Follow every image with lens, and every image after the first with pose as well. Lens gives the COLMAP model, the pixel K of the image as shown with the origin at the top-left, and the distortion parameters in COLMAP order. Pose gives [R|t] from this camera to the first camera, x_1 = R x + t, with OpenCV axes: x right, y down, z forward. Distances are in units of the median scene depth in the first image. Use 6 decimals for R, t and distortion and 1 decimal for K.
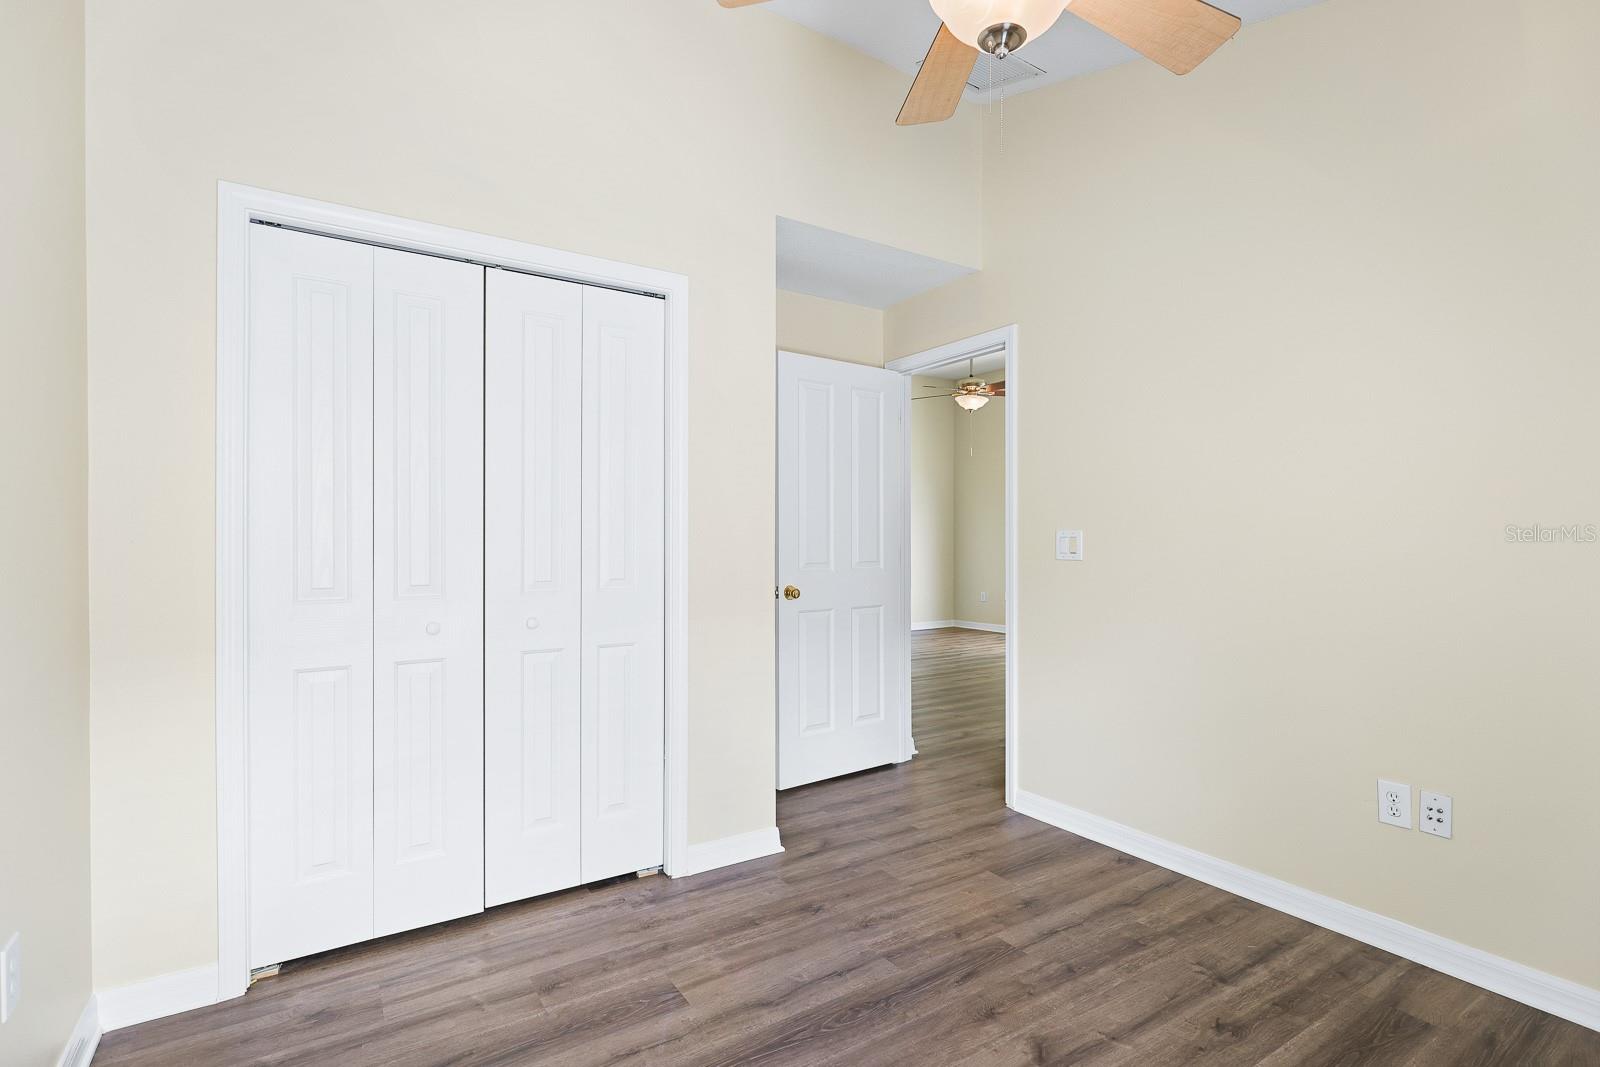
lens RADIAL K [[762.1, 0, 803.9], [0, 762.1, 537.4], [0, 0, 1]] dist [0.002153, 0.000219]
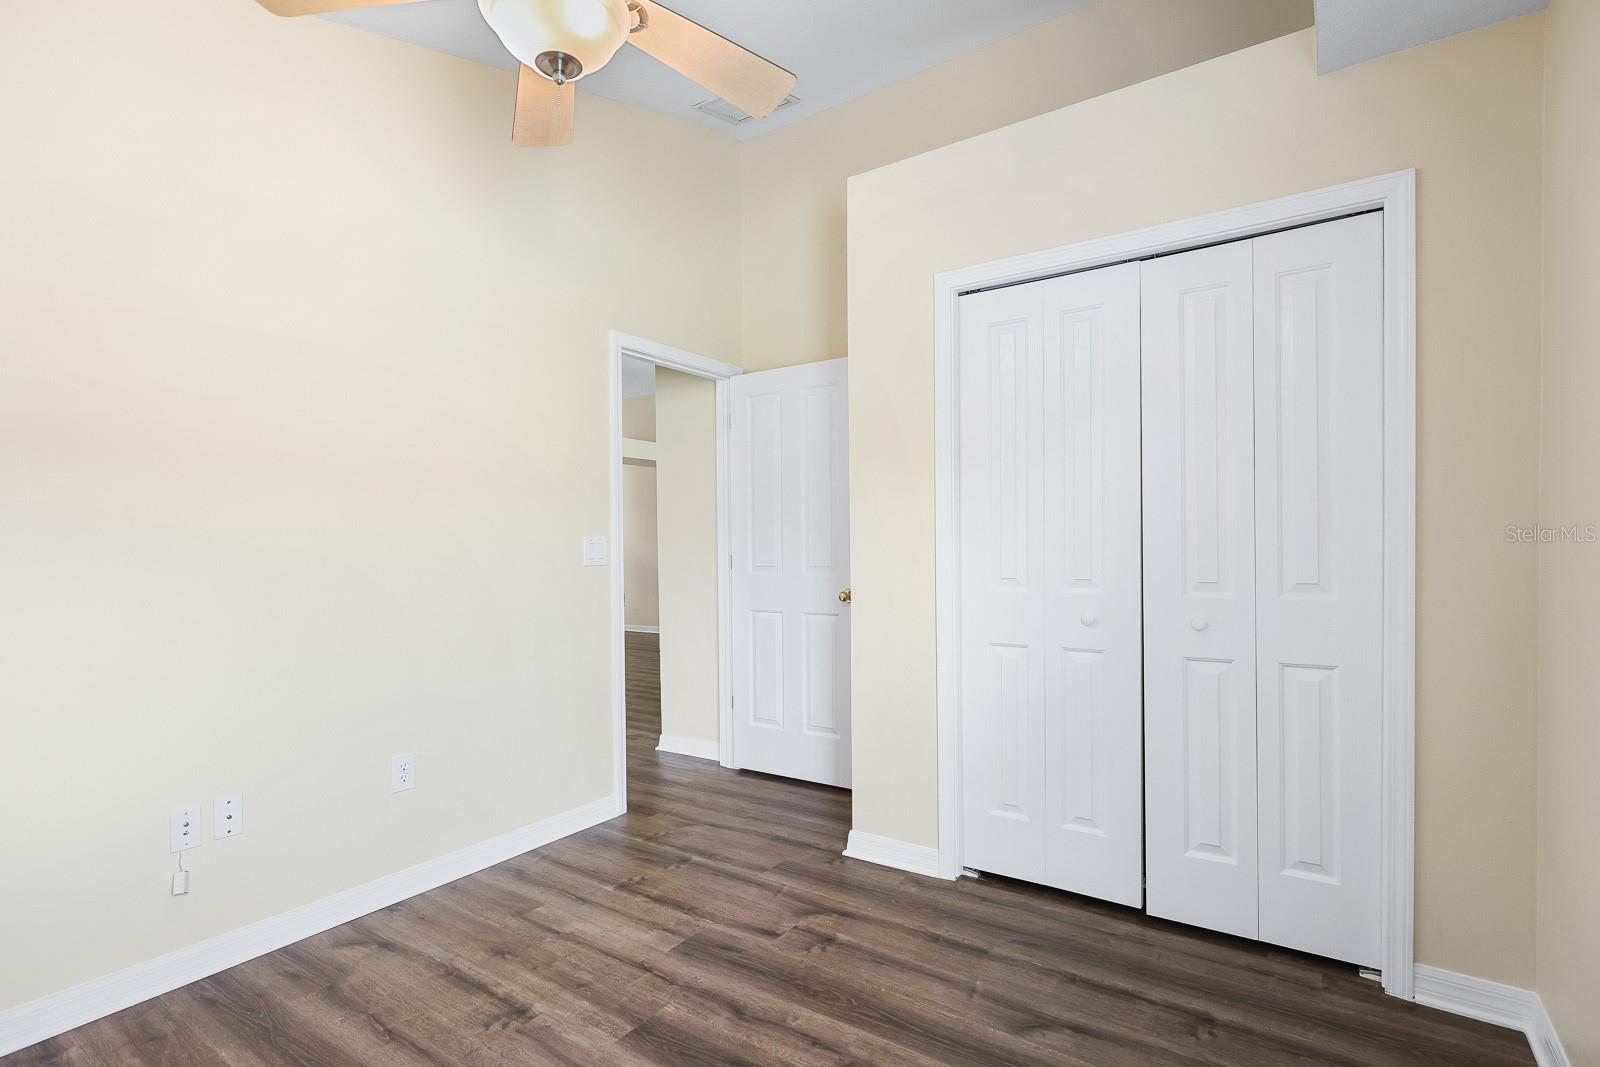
lens RADIAL K [[759.2, 0, 800.6], [0, 759.2, 548.6], [0, 0, 1]] dist [0.000500, 0.000001]
pose [[0.388152, 0.006498, -0.921573, 0.380892], [0.012641, 0.999844, 0.012374, -0.001243], [0.921509, -0.016453, 0.388009, 0.249815]]
